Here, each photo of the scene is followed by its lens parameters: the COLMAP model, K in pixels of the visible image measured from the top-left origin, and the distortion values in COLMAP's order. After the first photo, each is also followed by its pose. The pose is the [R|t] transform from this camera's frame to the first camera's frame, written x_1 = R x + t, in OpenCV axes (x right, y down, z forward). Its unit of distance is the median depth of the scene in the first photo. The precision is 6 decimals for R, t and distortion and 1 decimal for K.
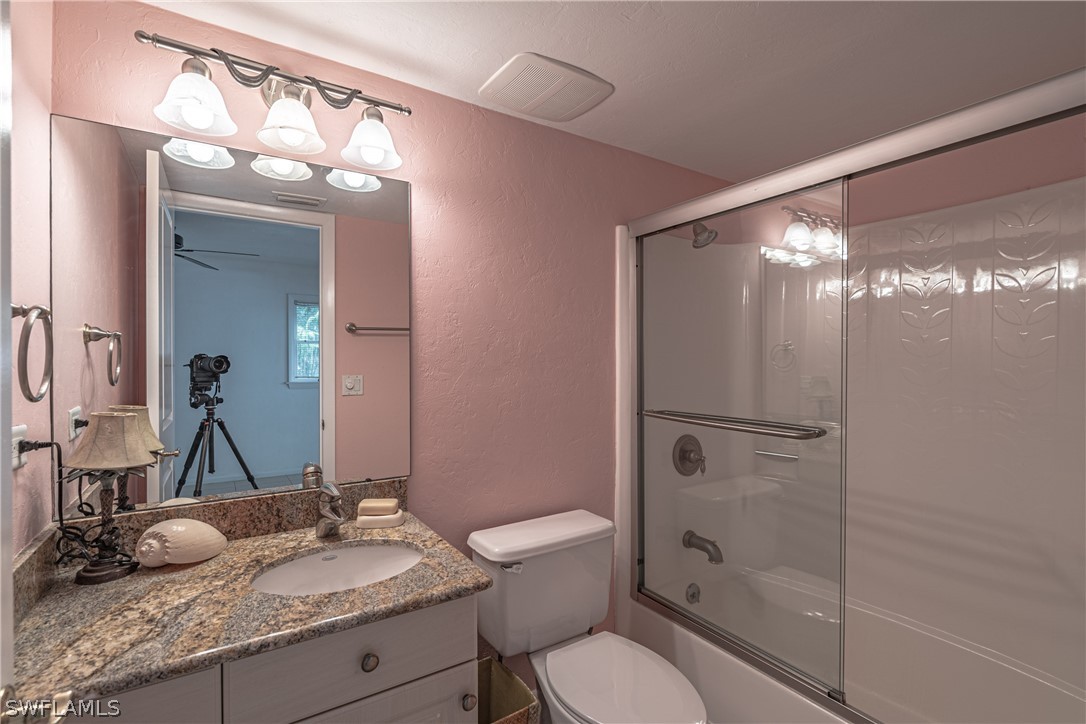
lens RADIAL K [[502.1, 0, 545.2], [0, 502.1, 361.8], [0, 0, 1]] dist [0.003646, 0.000508]
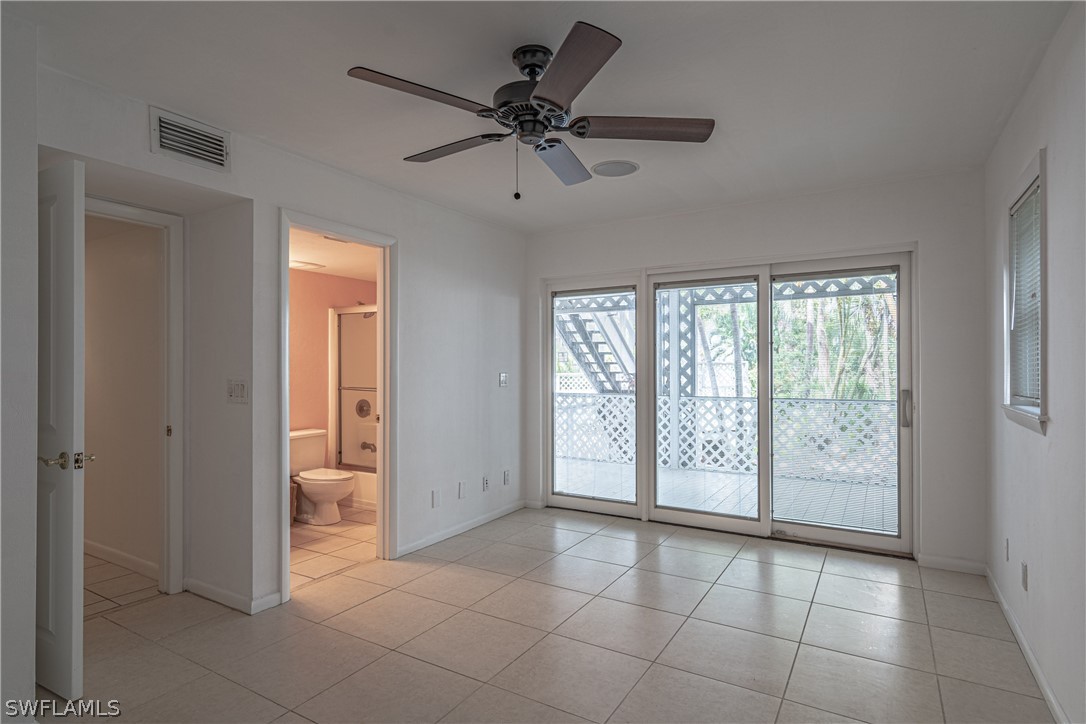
lens RADIAL K [[590.0, 0, 545.6], [0, 590.0, 363.6], [0, 0, 1]] dist [-0.004775, -0.000239]
pose [[0.885428, 0.004080, 0.464758, -0.232914], [0.001052, 0.999941, -0.010783, 0.018957], [-0.464775, 0.010037, 0.885372, -1.832142]]
